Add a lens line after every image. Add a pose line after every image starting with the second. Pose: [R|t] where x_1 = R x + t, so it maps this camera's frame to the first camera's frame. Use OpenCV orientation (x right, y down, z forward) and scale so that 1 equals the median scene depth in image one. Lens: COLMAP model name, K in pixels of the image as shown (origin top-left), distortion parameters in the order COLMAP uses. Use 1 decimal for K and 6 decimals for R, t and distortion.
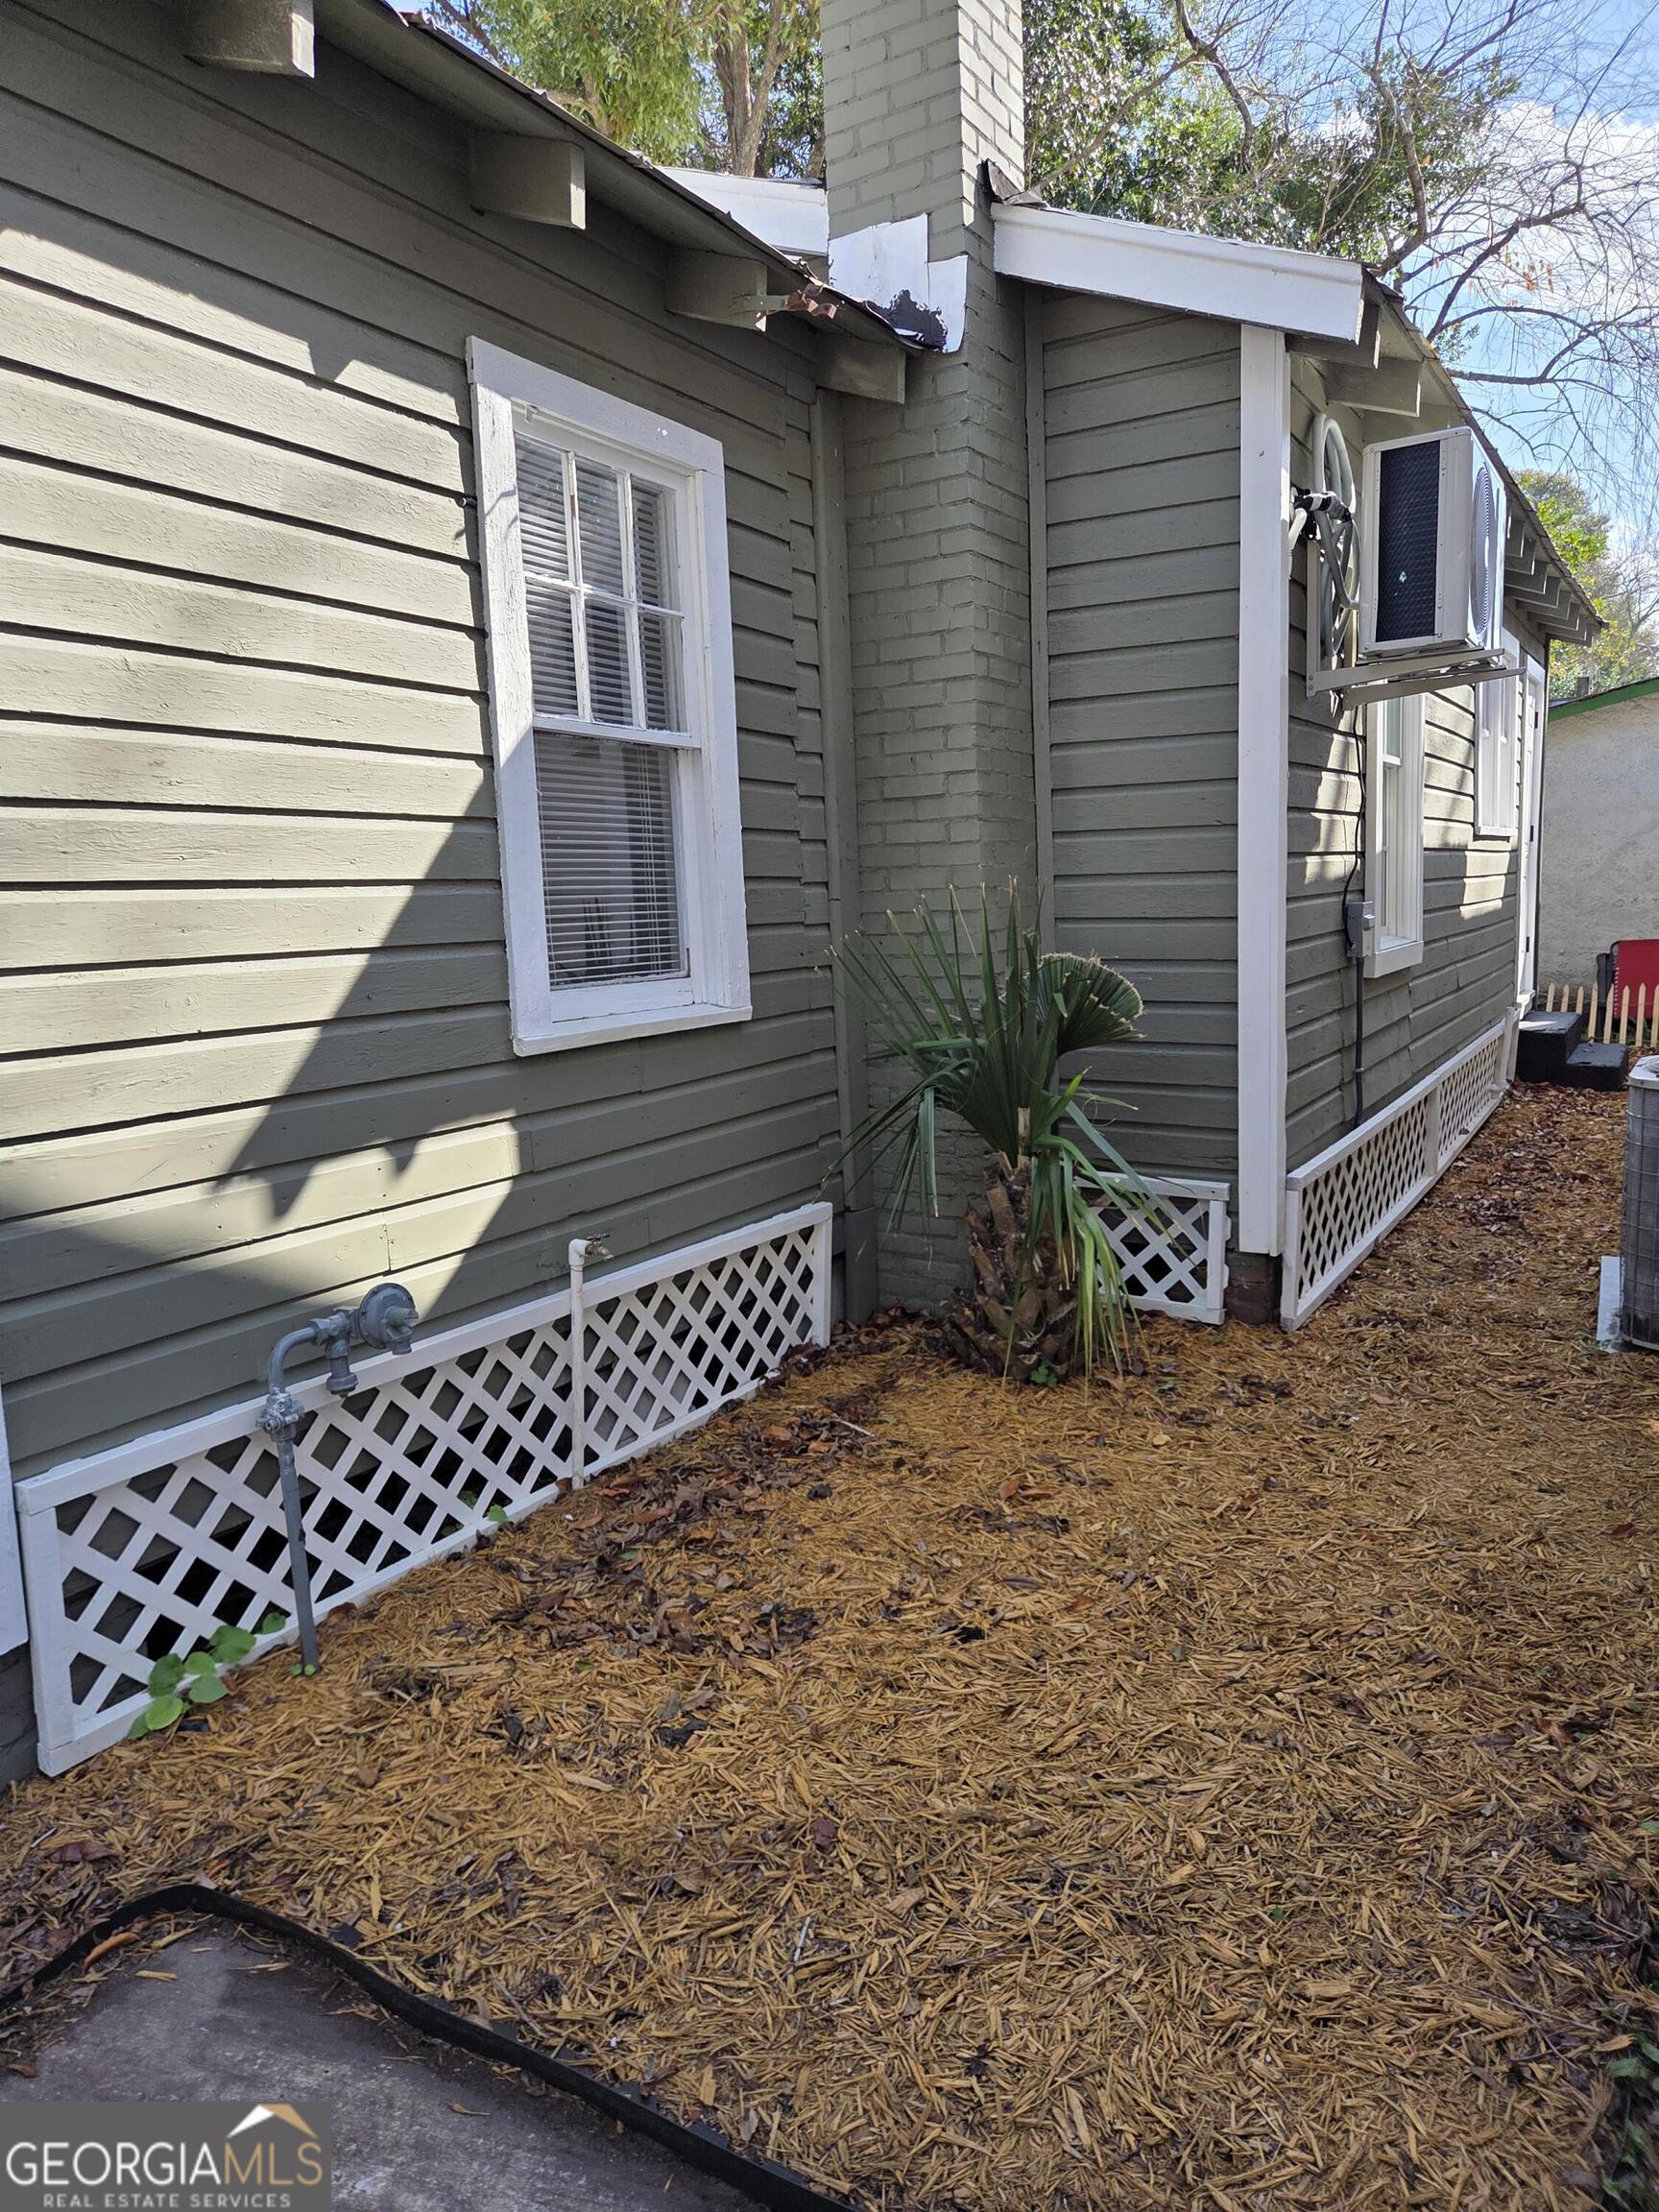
lens RADIAL K [[1457.8, 0, 829.5], [0, 1457.8, 1106.0], [0, 0, 1]] dist [0.067360, -0.057843]
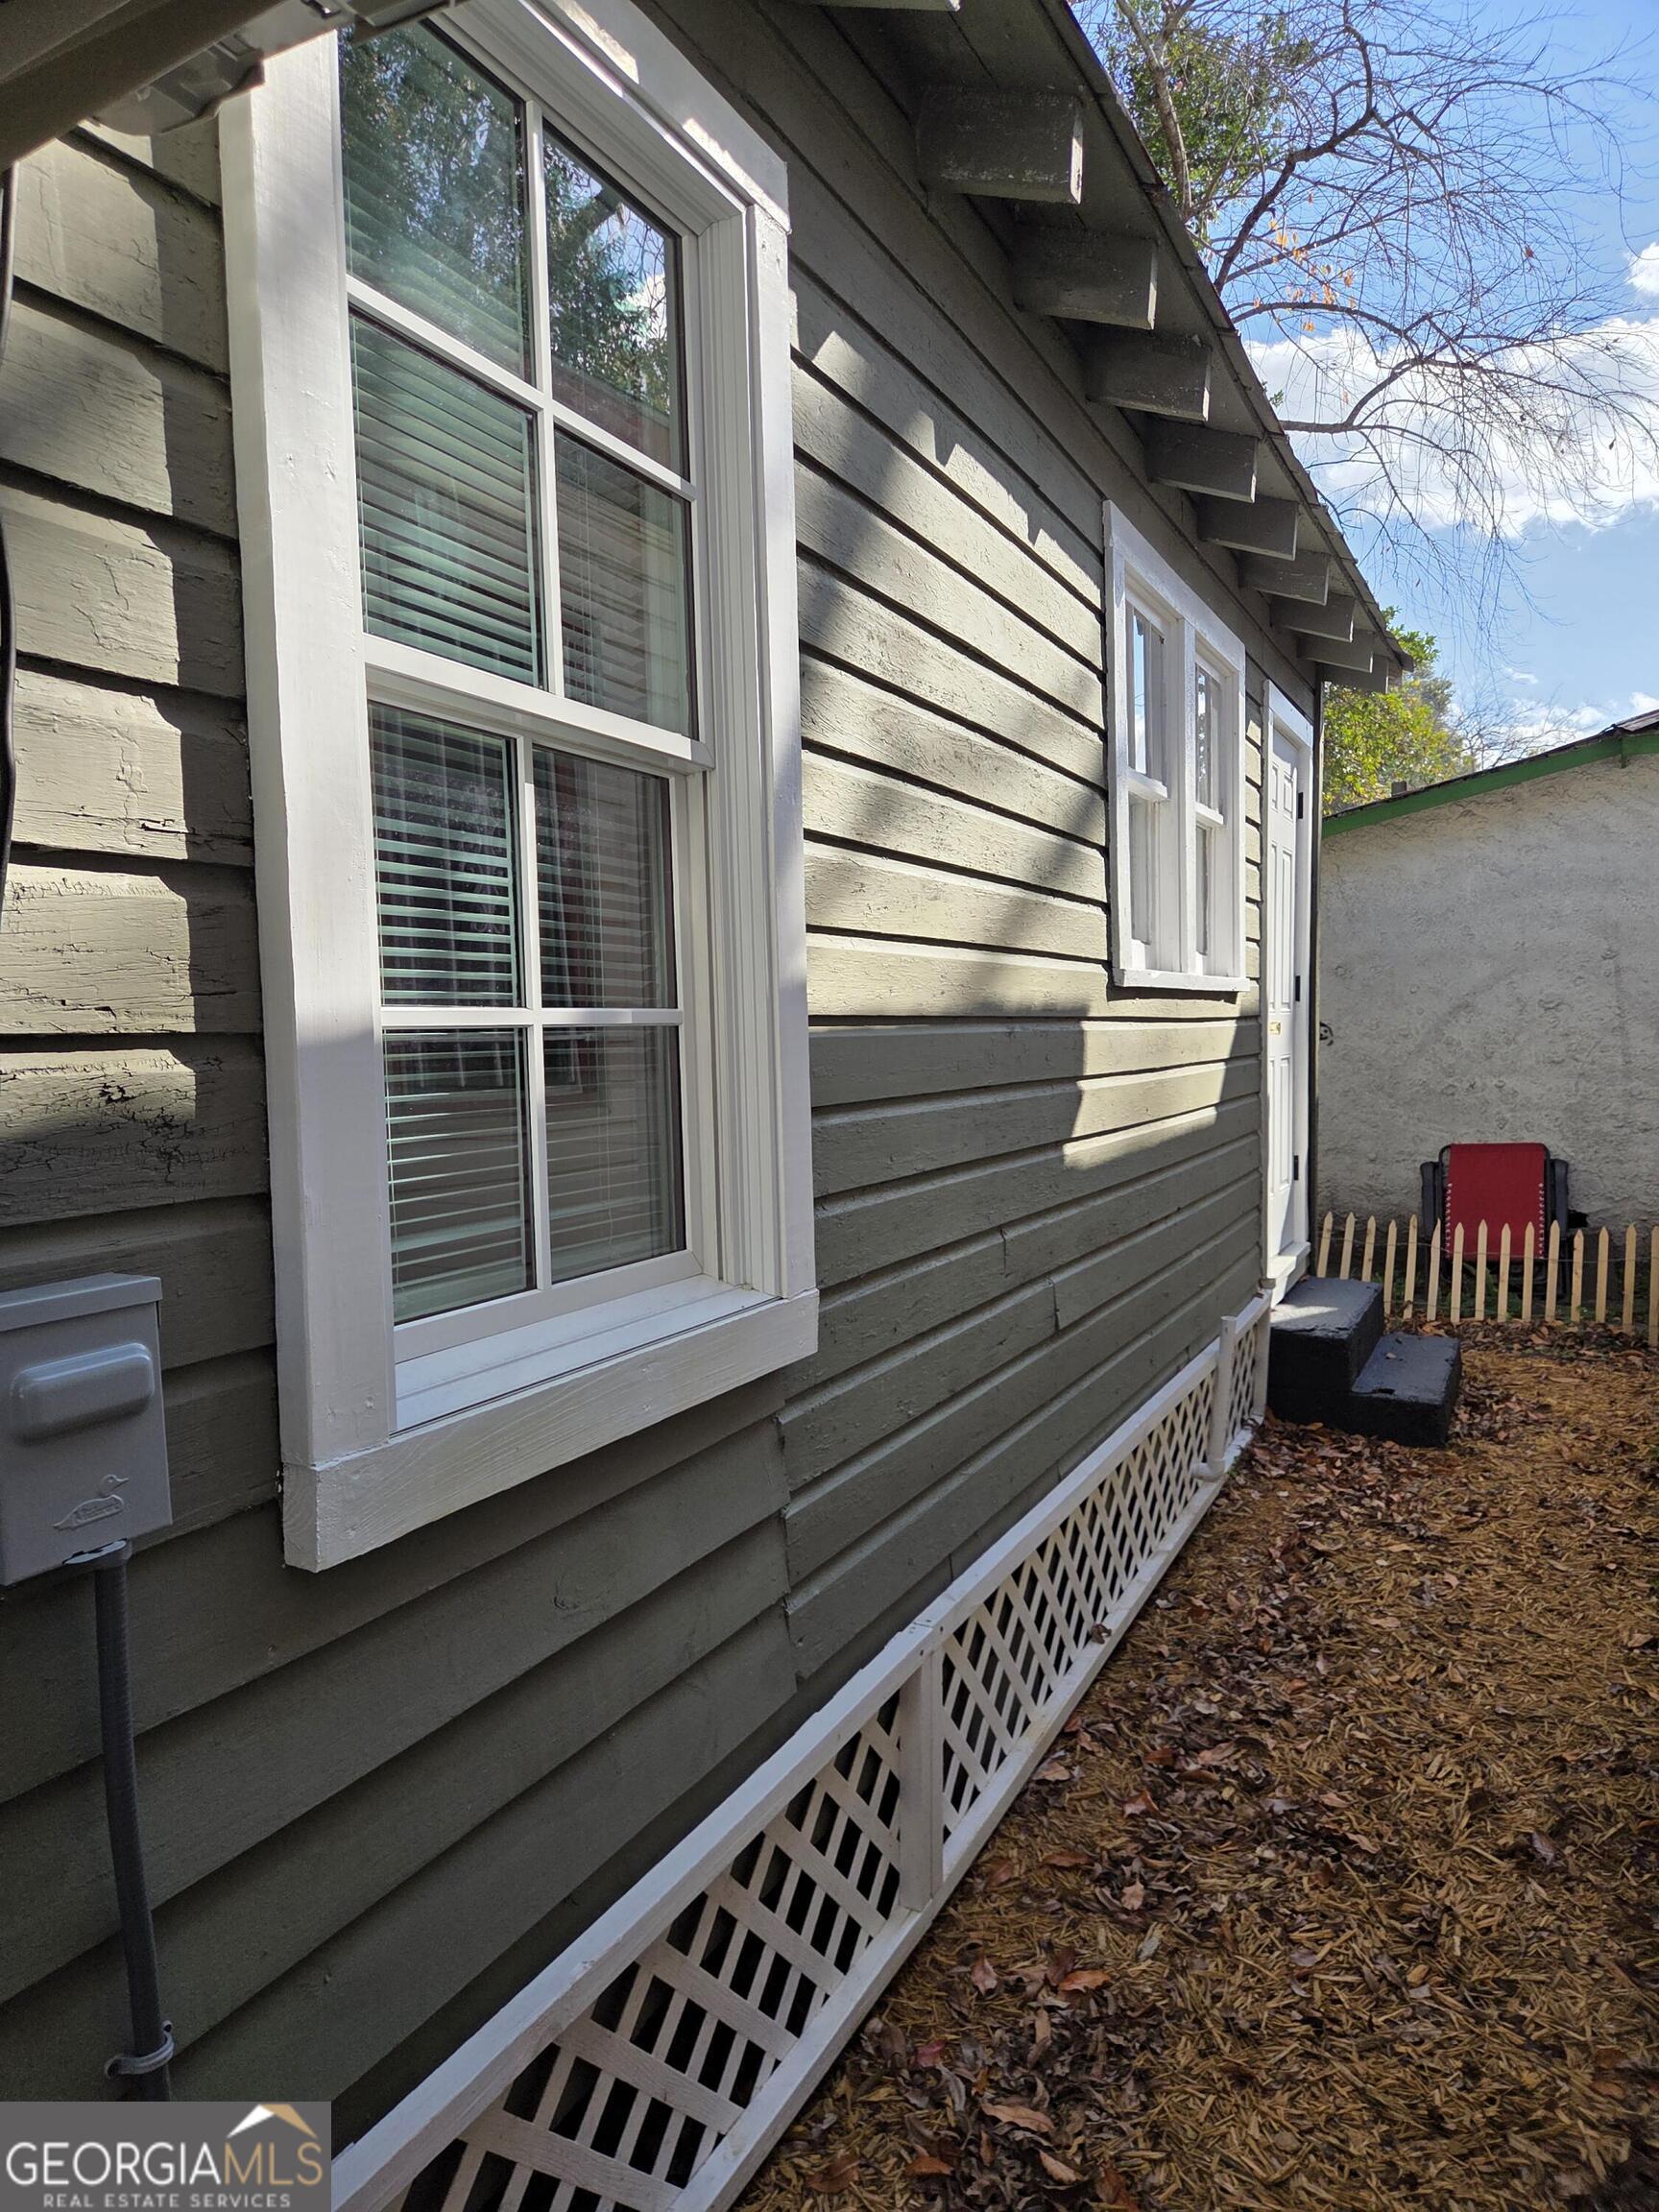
lens RADIAL K [[1457.8, 0, 829.5], [0, 1457.8, 1106.0], [0, 0, 1]] dist [0.067360, -0.057843]
pose [[0.997026, 0.021835, 0.073914, 0.253308], [-0.014981, 0.995643, -0.092037, -0.081961], [-0.075601, 0.090656, 0.993009, 0.441911]]
